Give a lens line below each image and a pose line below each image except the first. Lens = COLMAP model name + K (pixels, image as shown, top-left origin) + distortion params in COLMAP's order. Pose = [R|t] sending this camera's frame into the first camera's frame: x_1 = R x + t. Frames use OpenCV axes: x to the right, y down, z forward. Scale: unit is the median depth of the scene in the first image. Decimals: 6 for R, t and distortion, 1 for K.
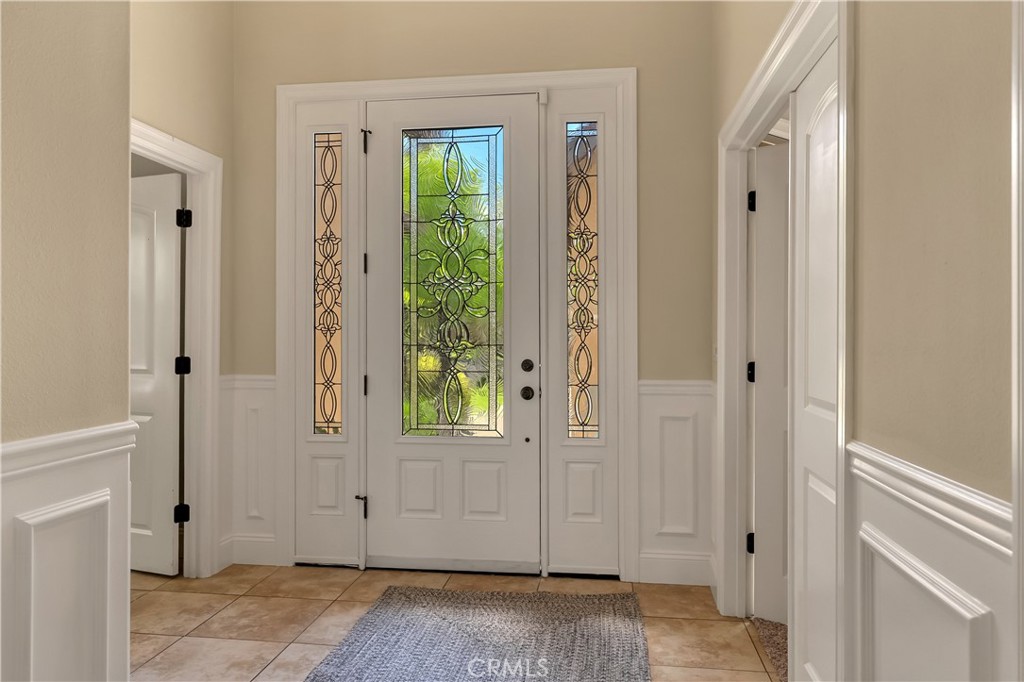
lens RADIAL K [[706.7, 0, 512.3], [0, 706.7, 337.1], [0, 0, 1]] dist [-0.007687, -0.000400]
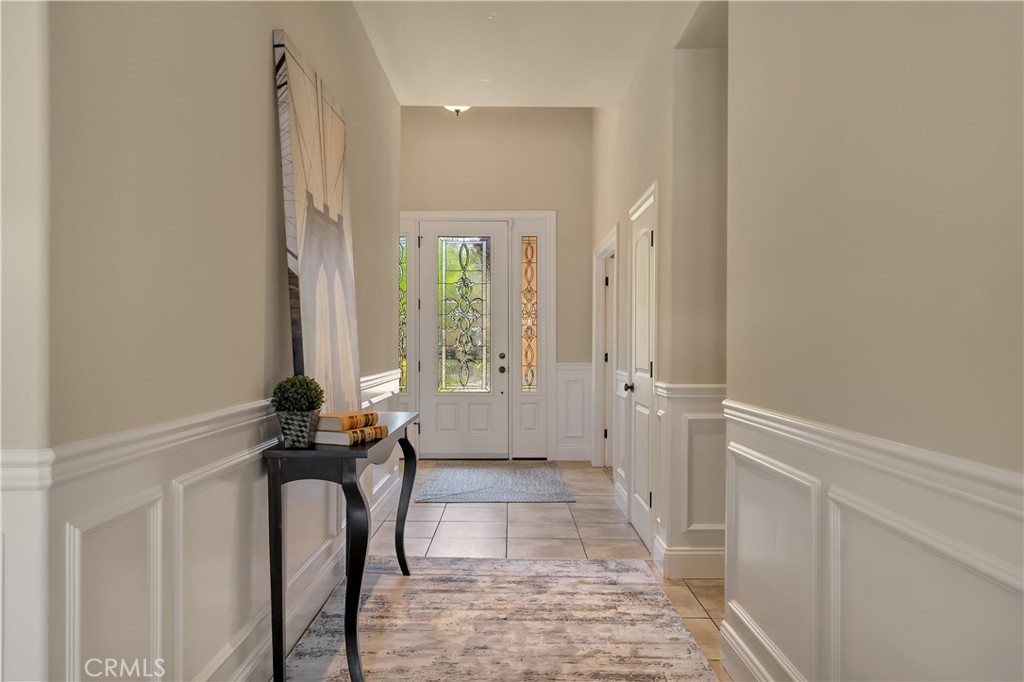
lens RADIAL K [[777.0, 0, 511.2], [0, 777.0, 340.7], [0, 0, 1]] dist [-0.001086, -0.000069]
pose [[0.991600, 0.003921, 0.129286, -0.242896], [-0.003213, 0.999979, -0.005686, 0.008893], [-0.129305, 0.005223, 0.991591, -1.219454]]
